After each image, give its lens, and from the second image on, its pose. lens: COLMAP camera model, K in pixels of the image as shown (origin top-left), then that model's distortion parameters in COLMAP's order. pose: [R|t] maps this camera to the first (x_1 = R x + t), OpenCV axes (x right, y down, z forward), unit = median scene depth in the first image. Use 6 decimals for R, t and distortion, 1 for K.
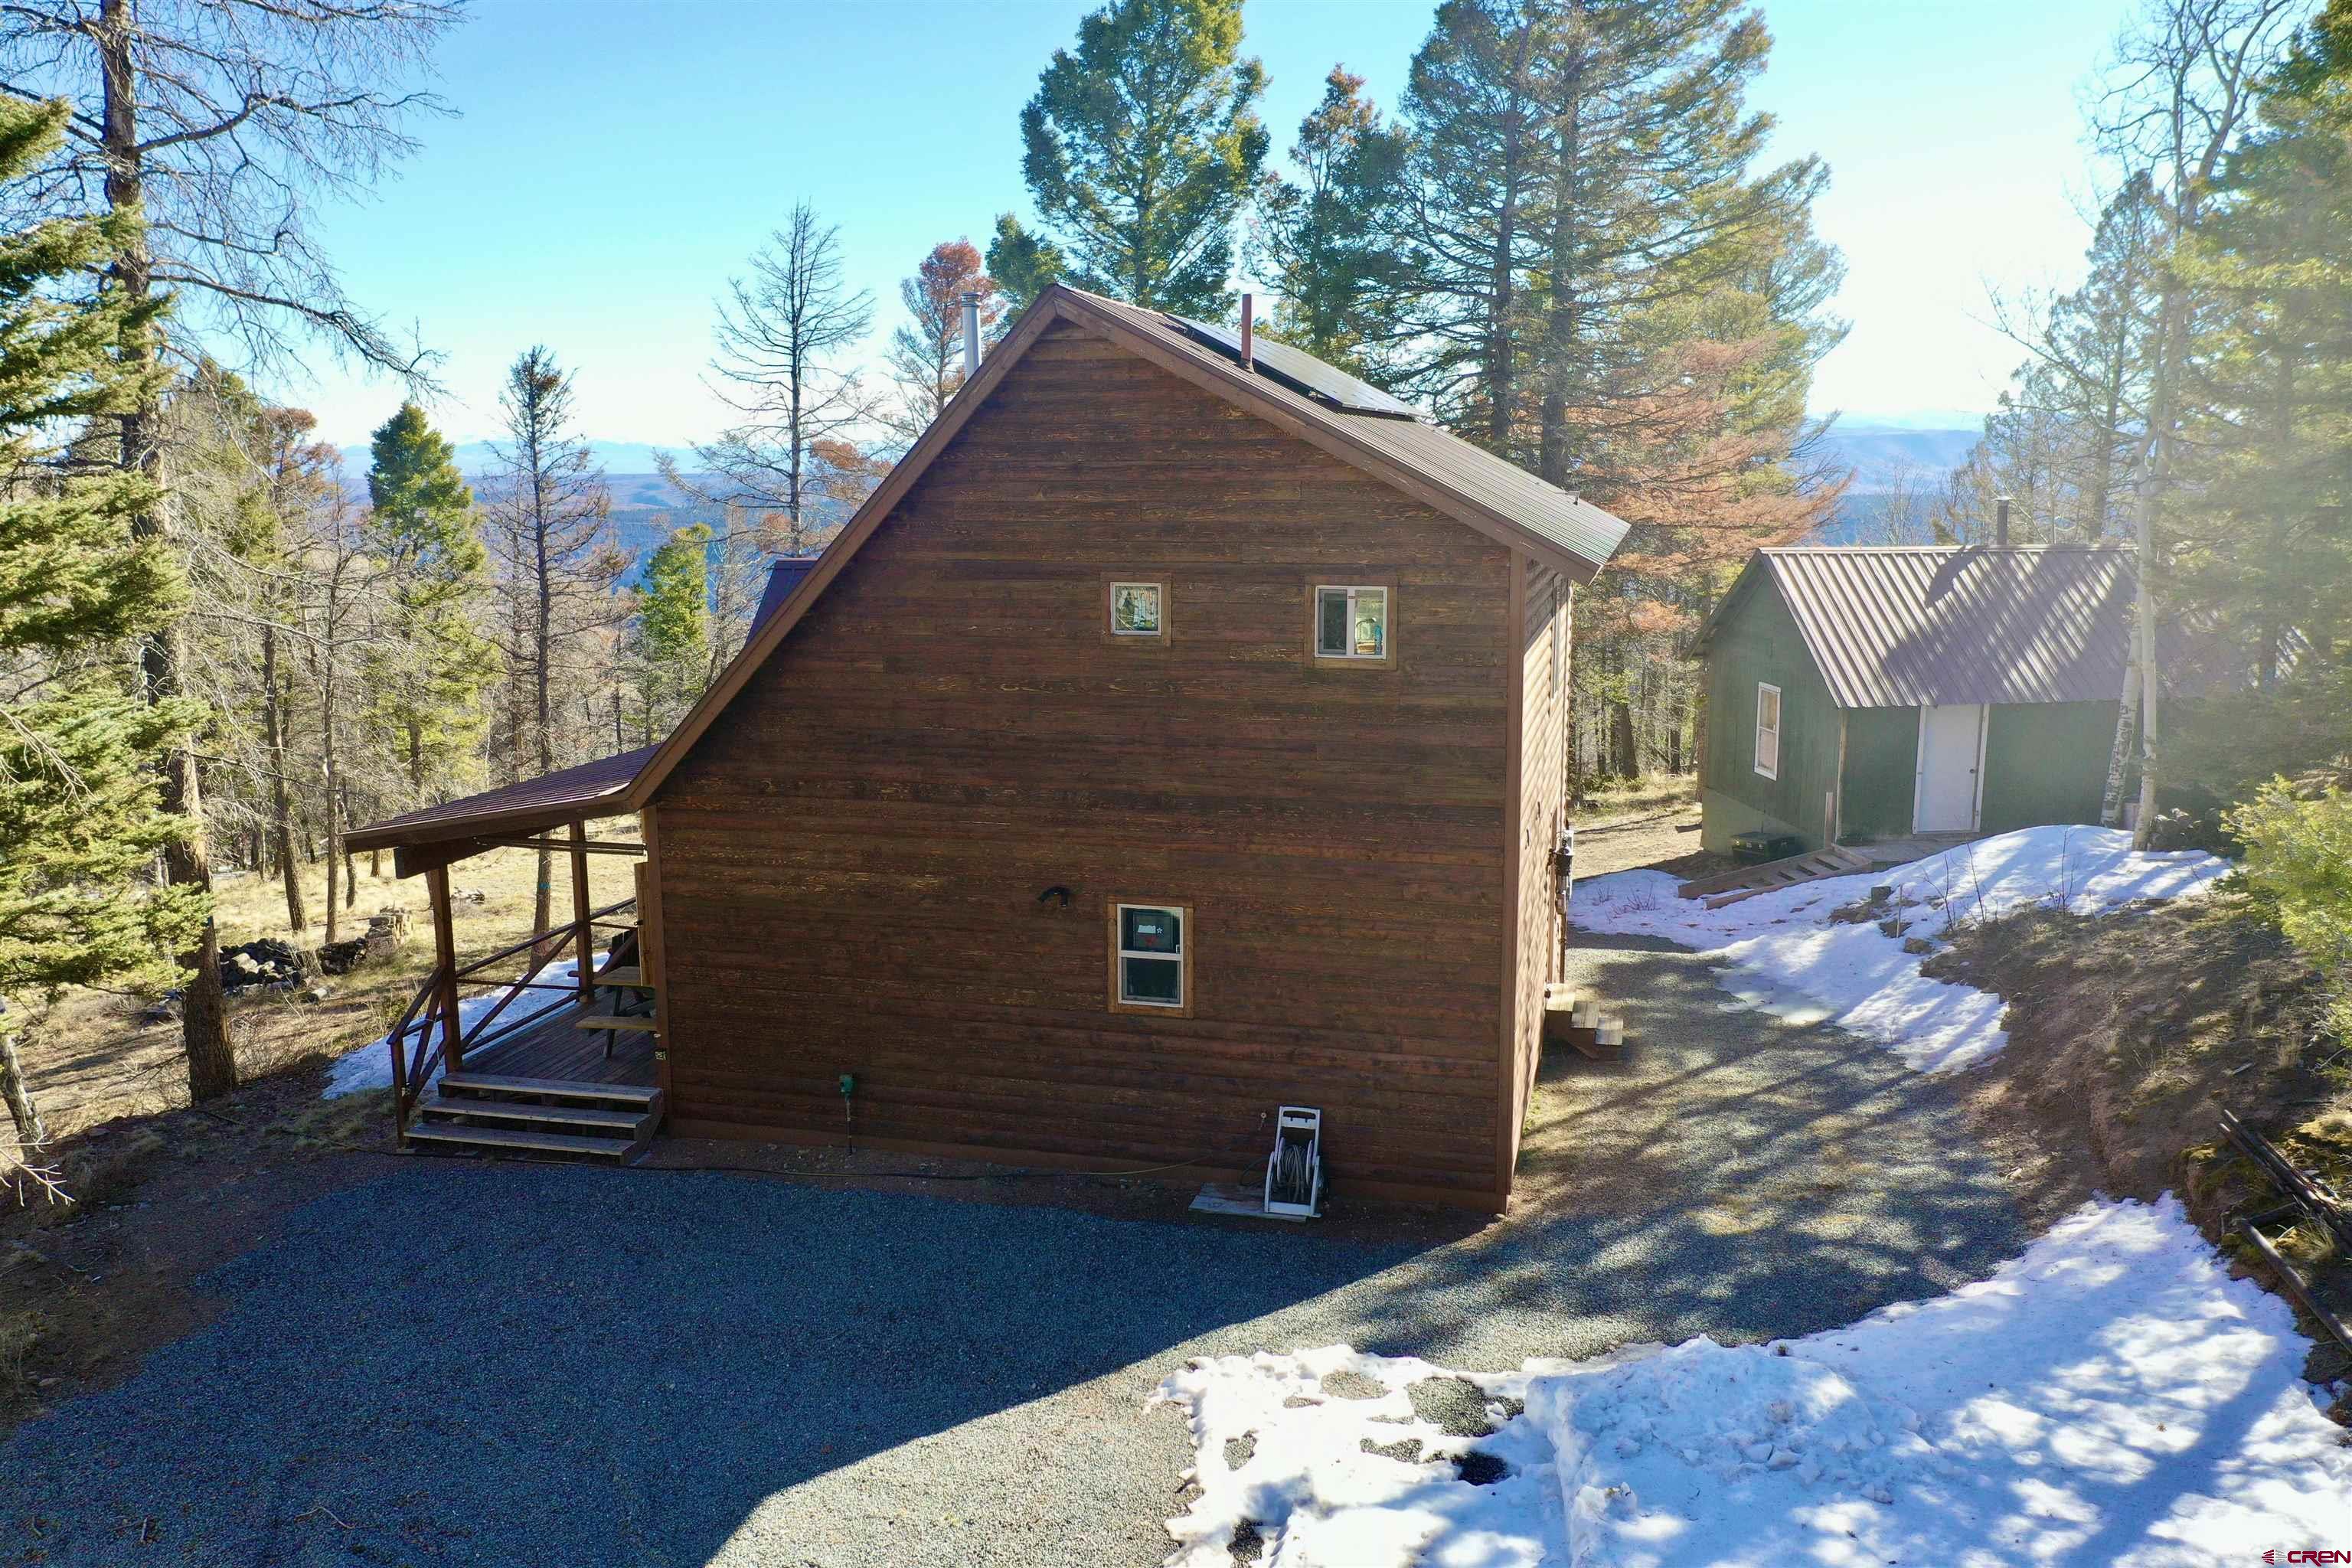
lens RADIAL K [[1857.2, 0, 1176.0], [0, 1857.2, 784.0], [0, 0, 1]] dist [0.011064, -0.001759]
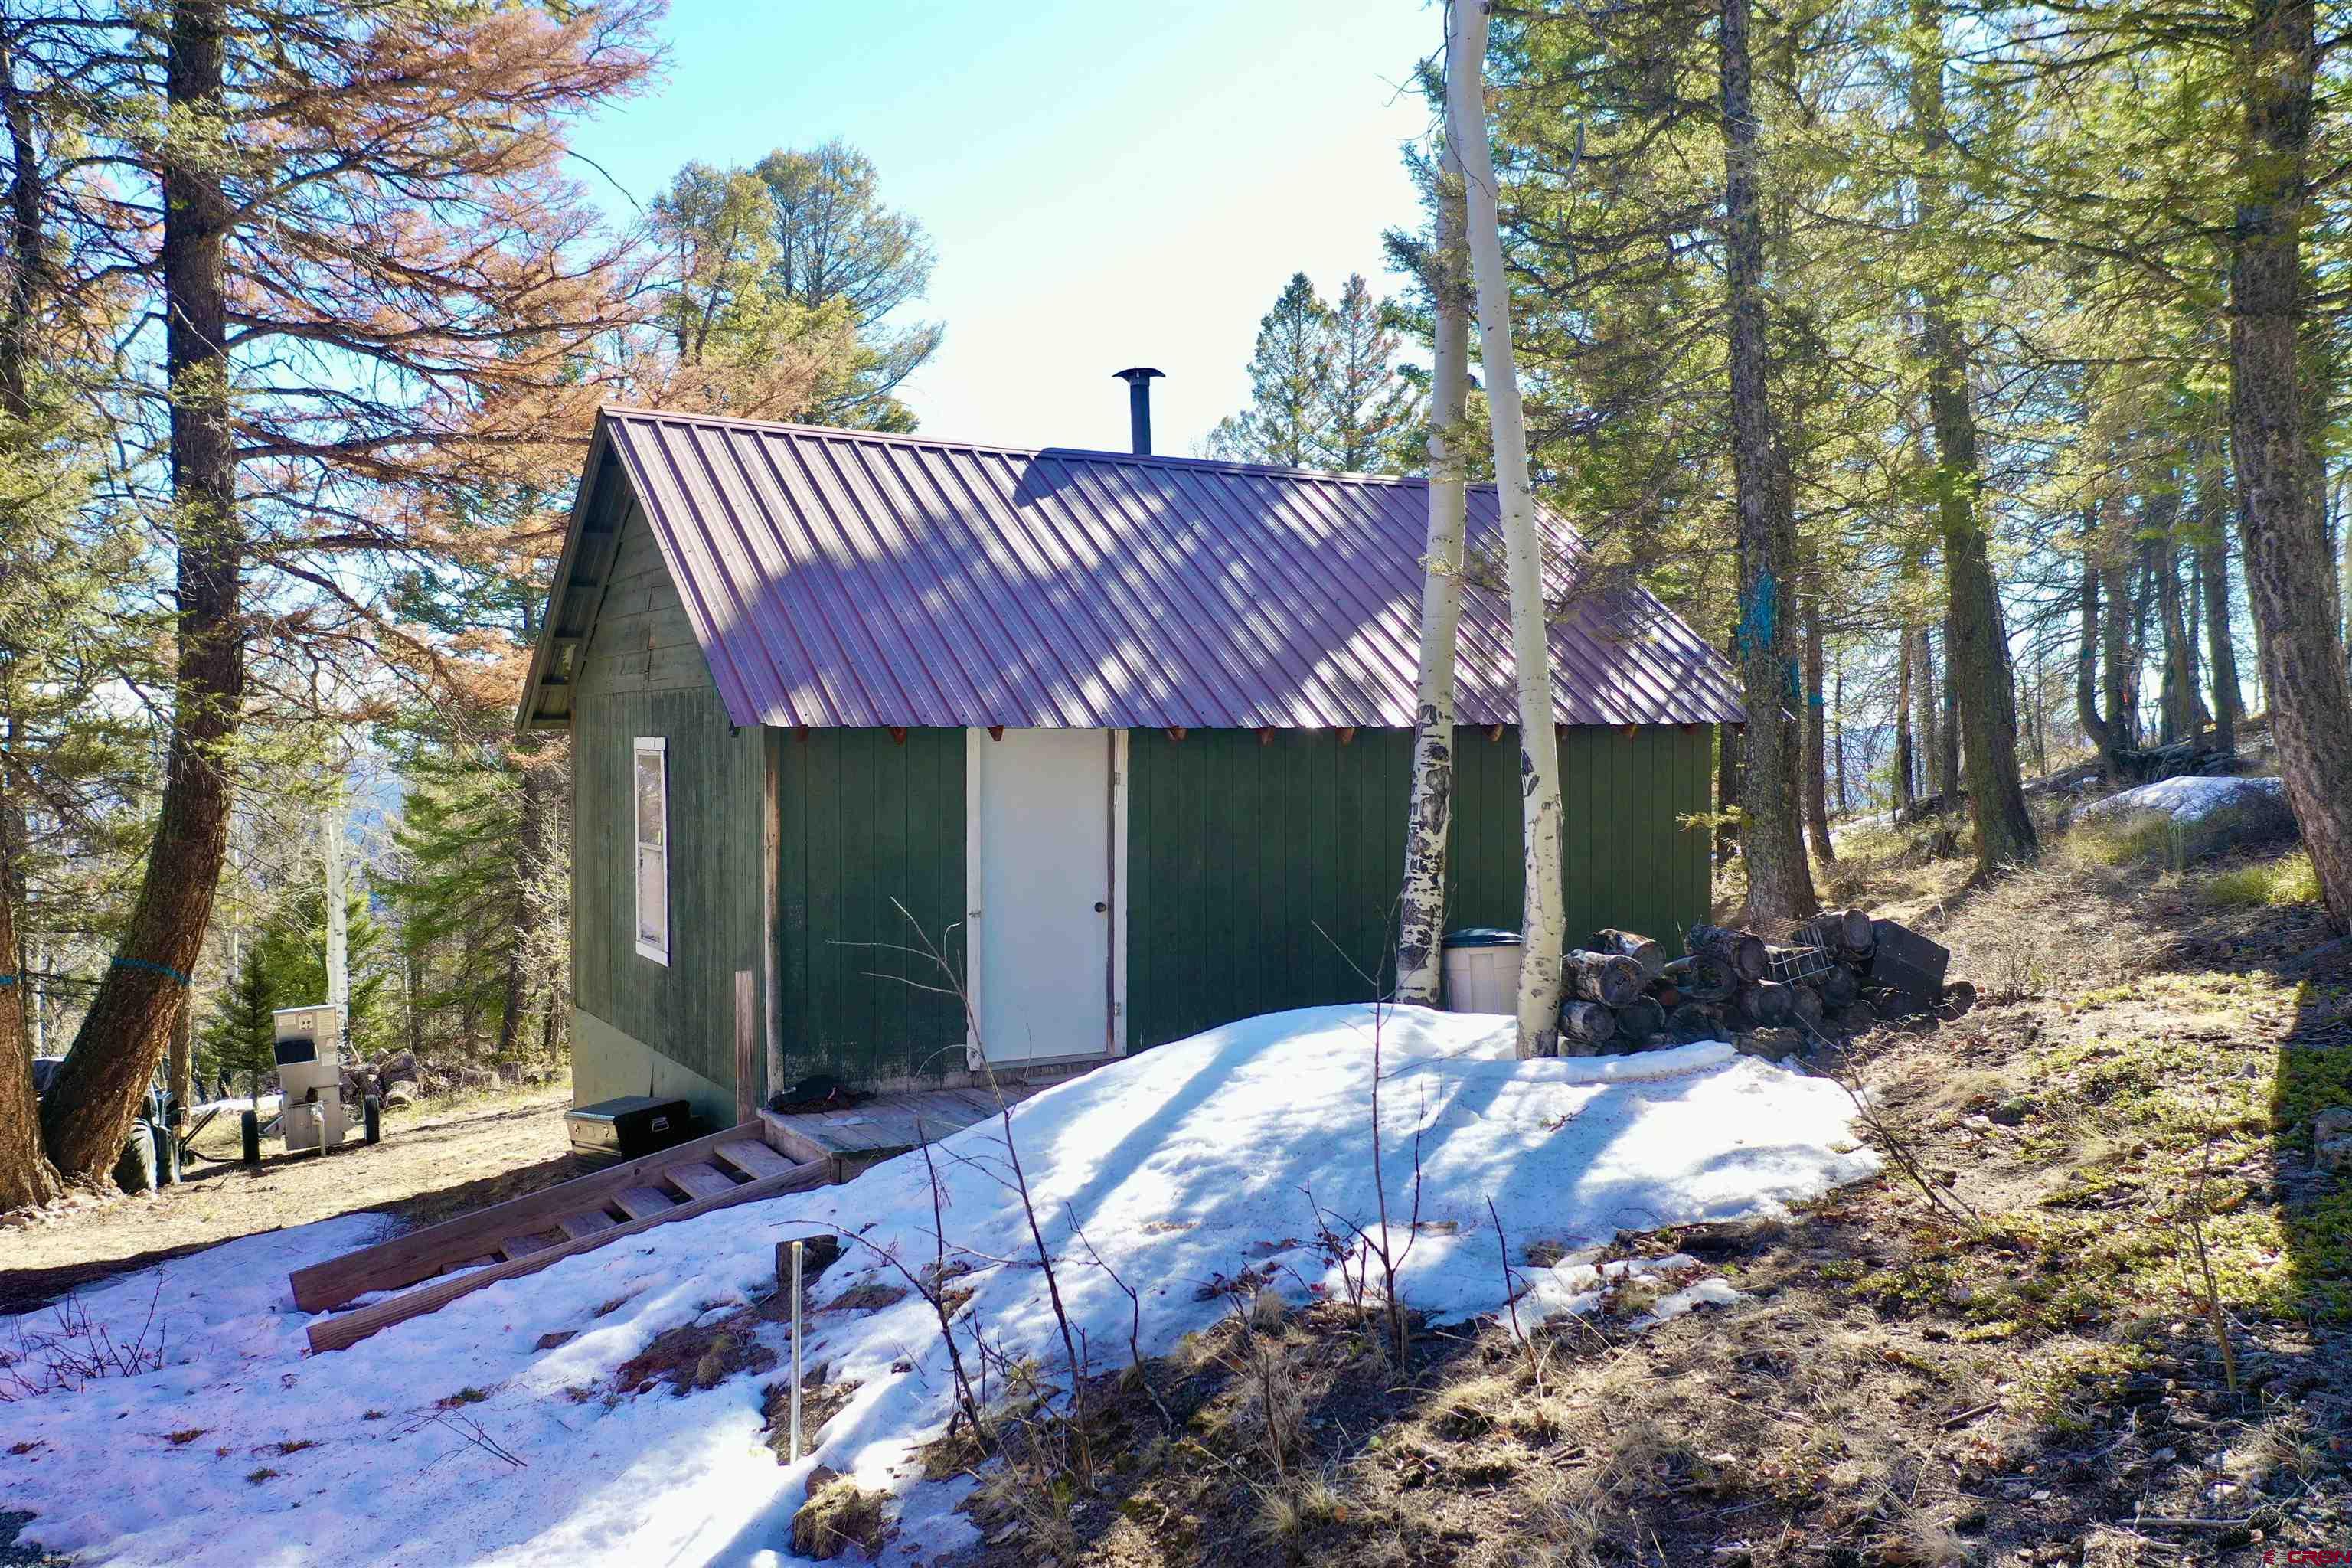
lens RADIAL K [[1857.2, 0, 1176.0], [0, 1857.2, 784.0], [0, 0, 1]] dist [0.011064, -0.001759]
pose [[0.919652, -0.007184, 0.392669, 0.481615], [0.069072, 0.987207, -0.143707, 0.045319], [-0.386613, 0.159283, 0.908383, 1.051996]]
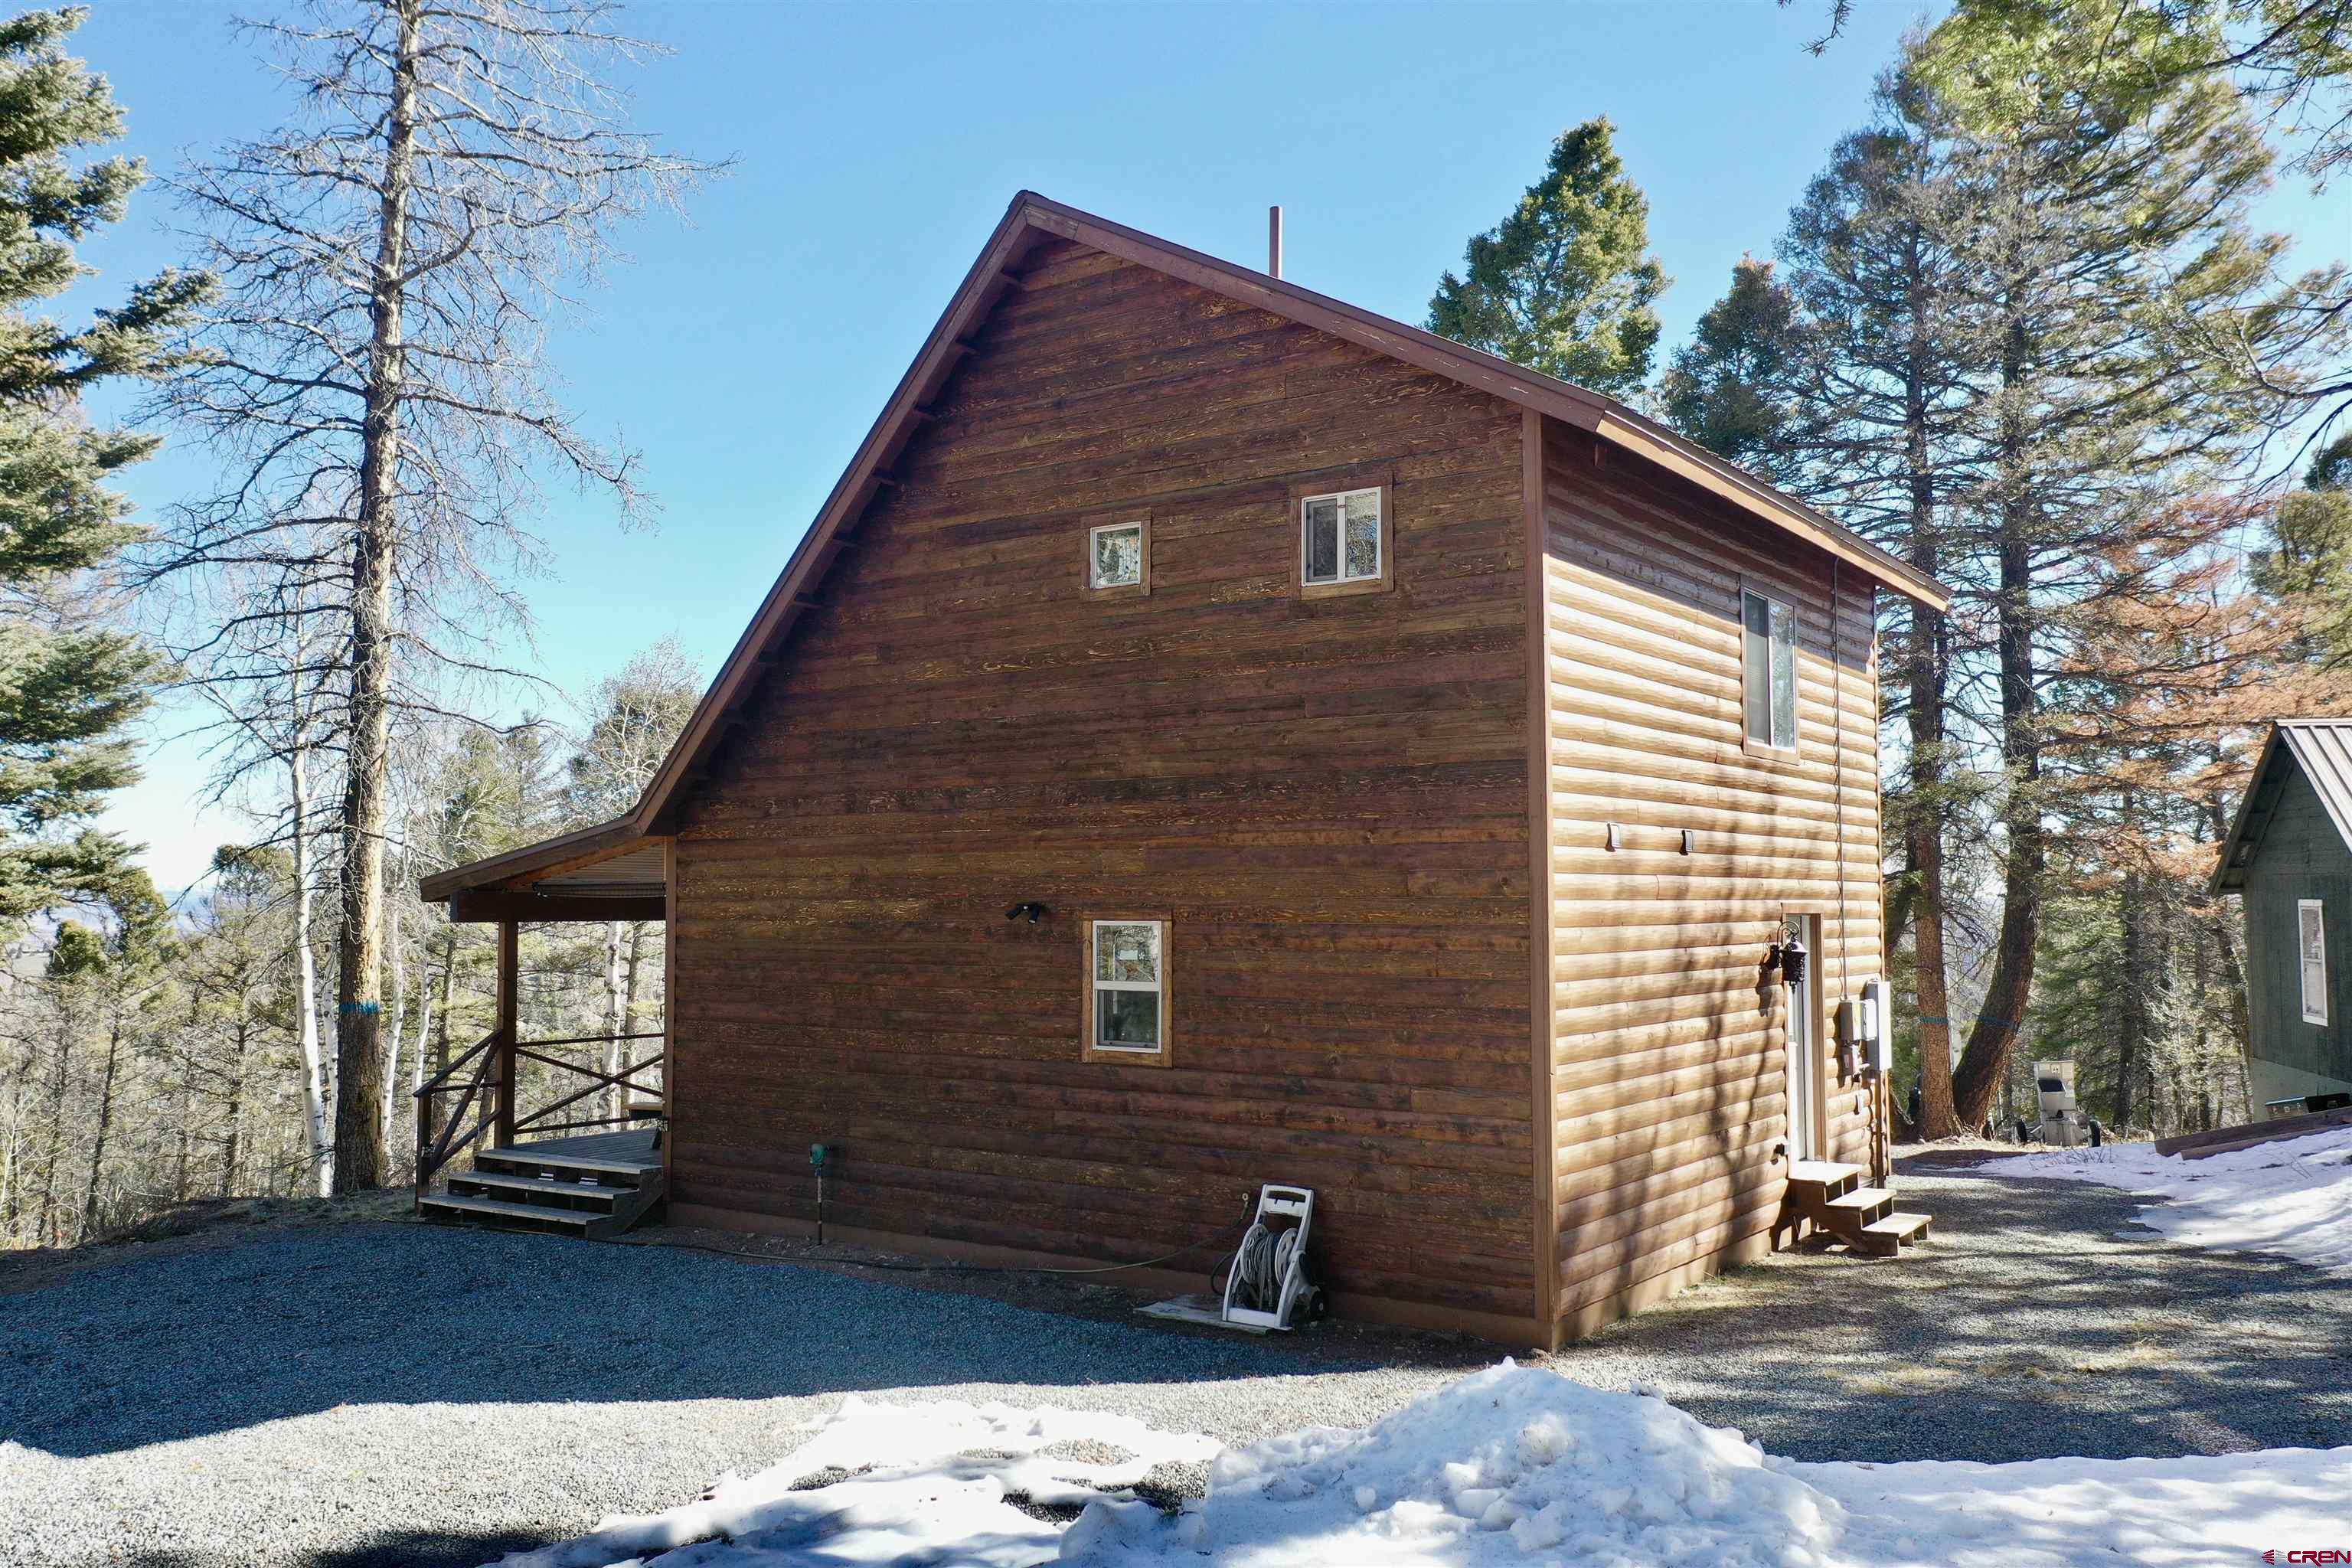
lens RADIAL K [[1857.2, 0, 1176.0], [0, 1857.2, 784.0], [0, 0, 1]] dist [0.011064, -0.001759]
pose [[0.935740, -0.017743, -0.352245, 0.285228], [-0.066417, 0.972001, -0.225396, 0.184808], [0.346382, 0.234307, 0.908361, 0.264316]]
